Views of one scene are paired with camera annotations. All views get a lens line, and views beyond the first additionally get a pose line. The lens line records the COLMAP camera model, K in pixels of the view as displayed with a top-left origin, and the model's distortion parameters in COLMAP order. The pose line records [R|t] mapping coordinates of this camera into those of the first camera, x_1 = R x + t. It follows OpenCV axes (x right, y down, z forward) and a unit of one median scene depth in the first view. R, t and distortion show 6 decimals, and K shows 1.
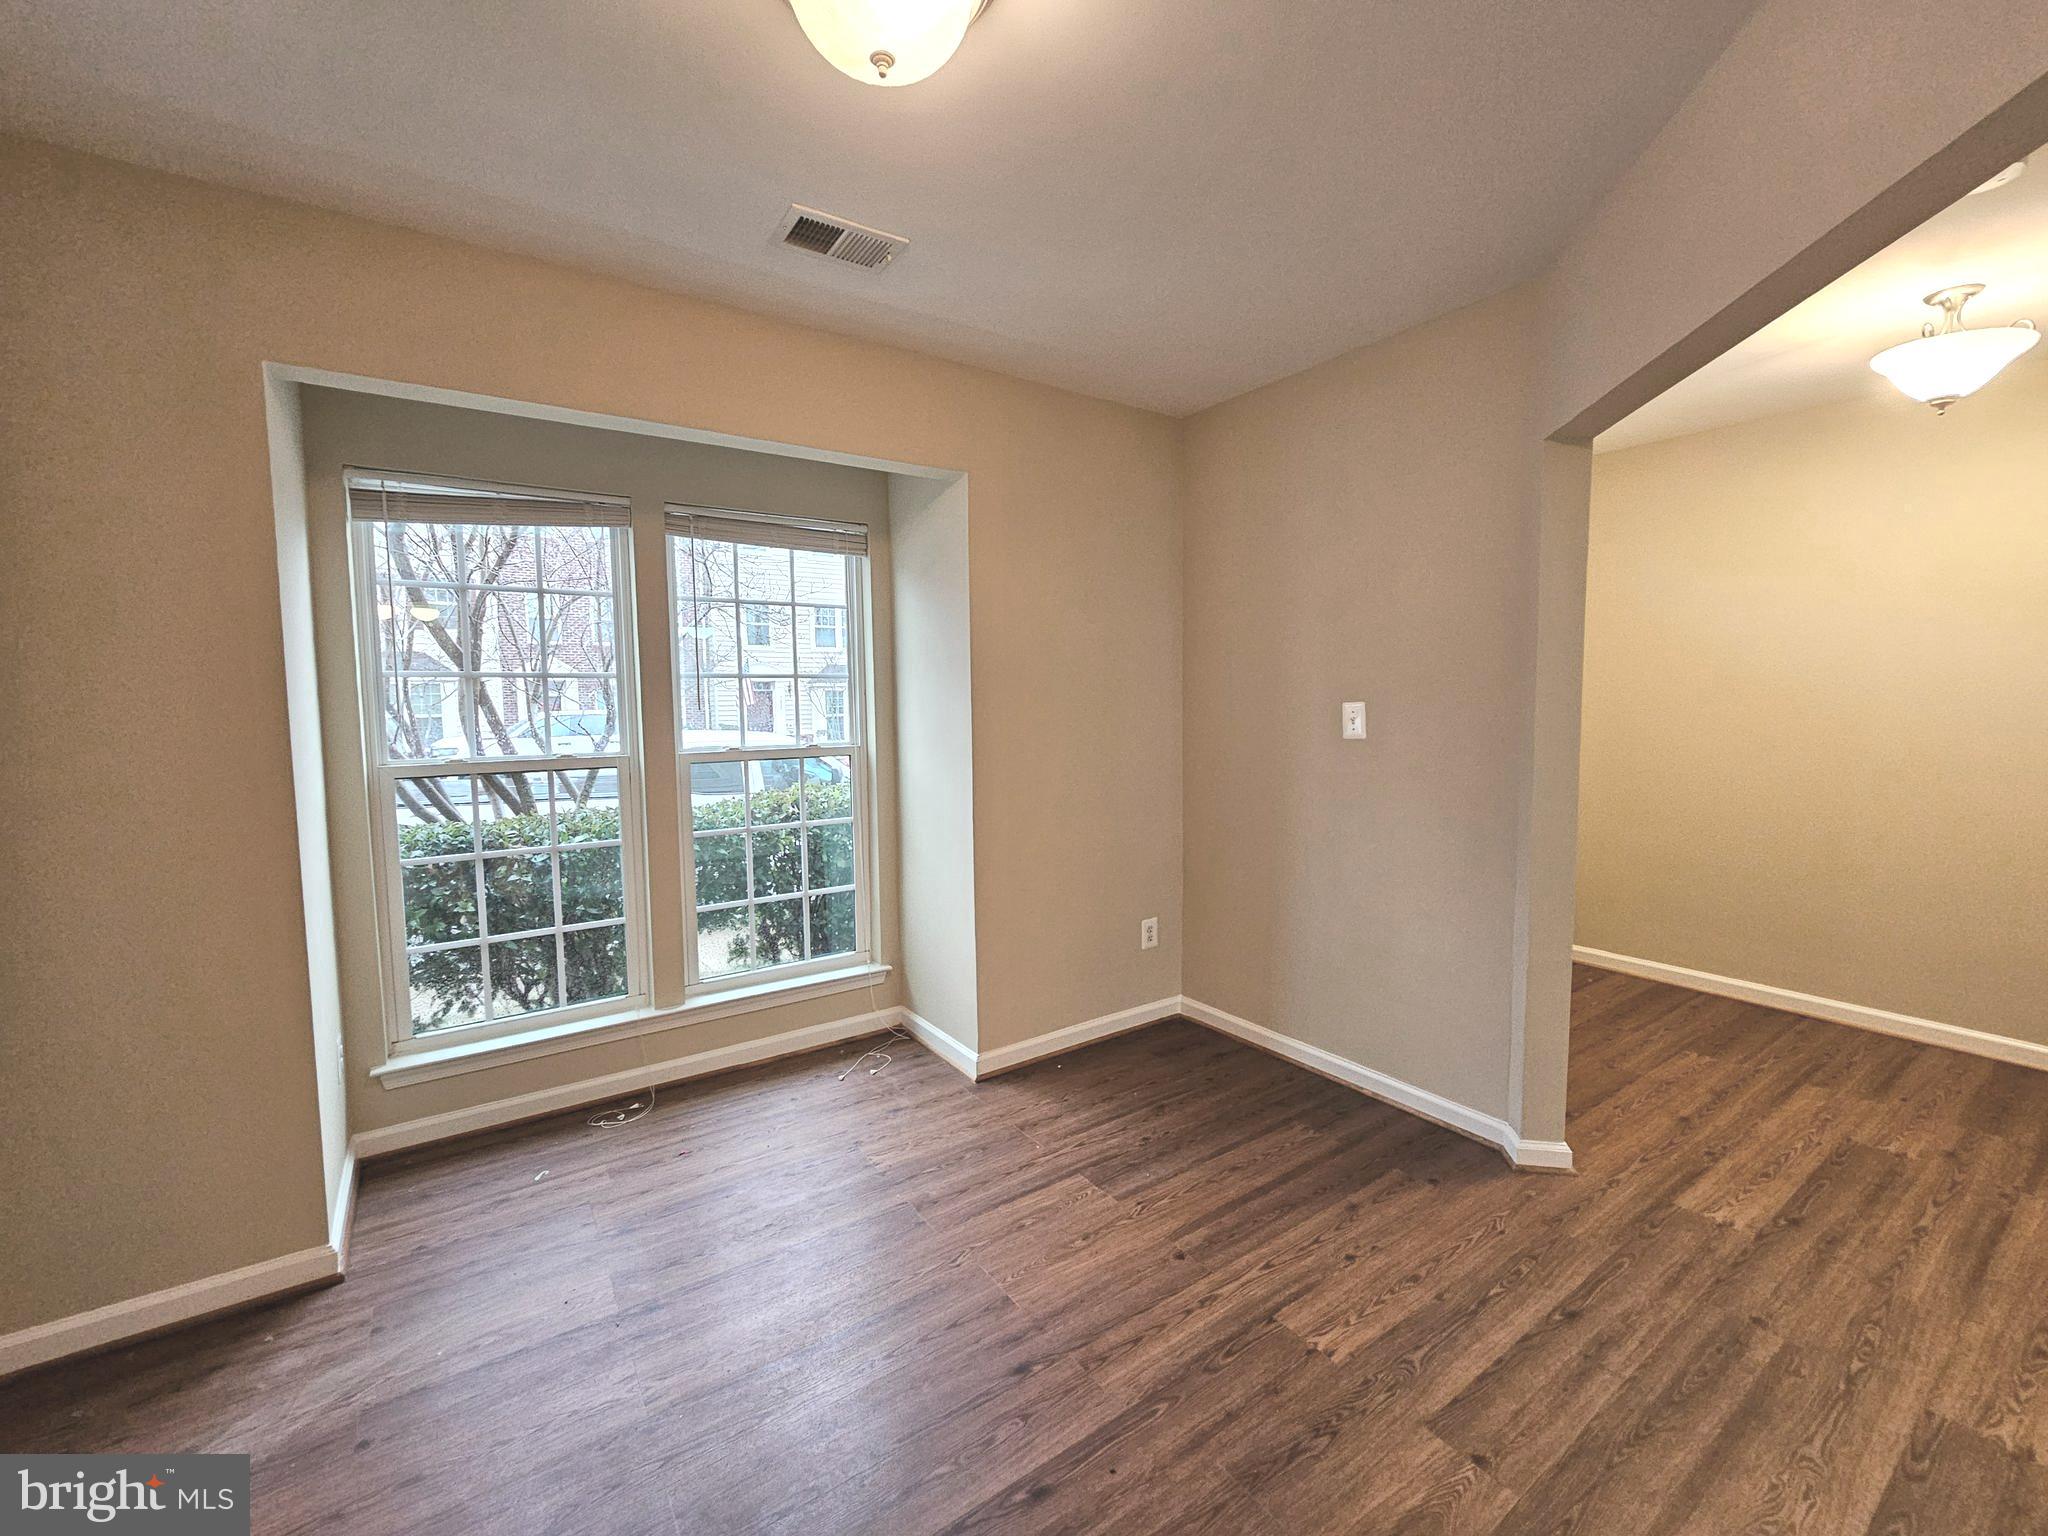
lens RADIAL K [[840.7, 0, 1024.9], [0, 840.7, 764.5], [0, 0, 1]] dist [0.000175, -0.000159]
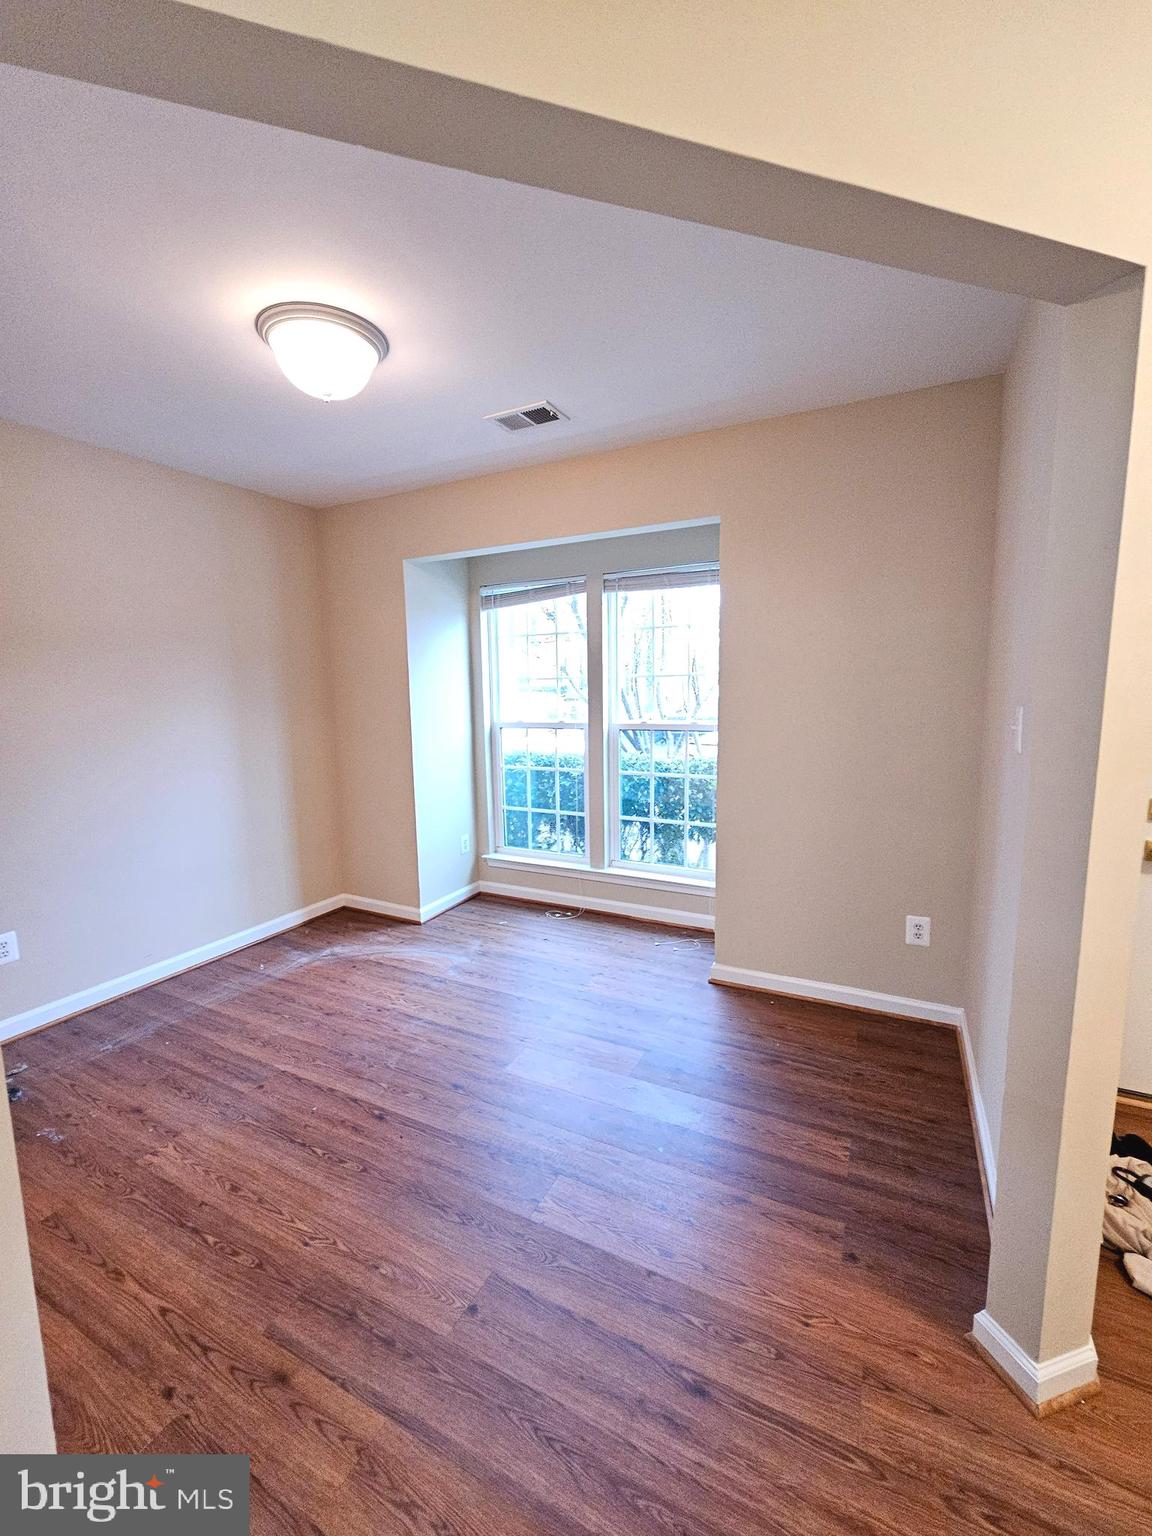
lens RADIAL K [[624.8, 0, 574.3], [0, 624.8, 773.6], [0, 0, 1]] dist [-0.000105, 0.000254]
pose [[0.480335, 0.126962, -0.867847, 0.782292], [-0.053798, 0.991869, 0.115330, -0.064512], [0.875434, -0.008709, 0.483260, 0.394685]]
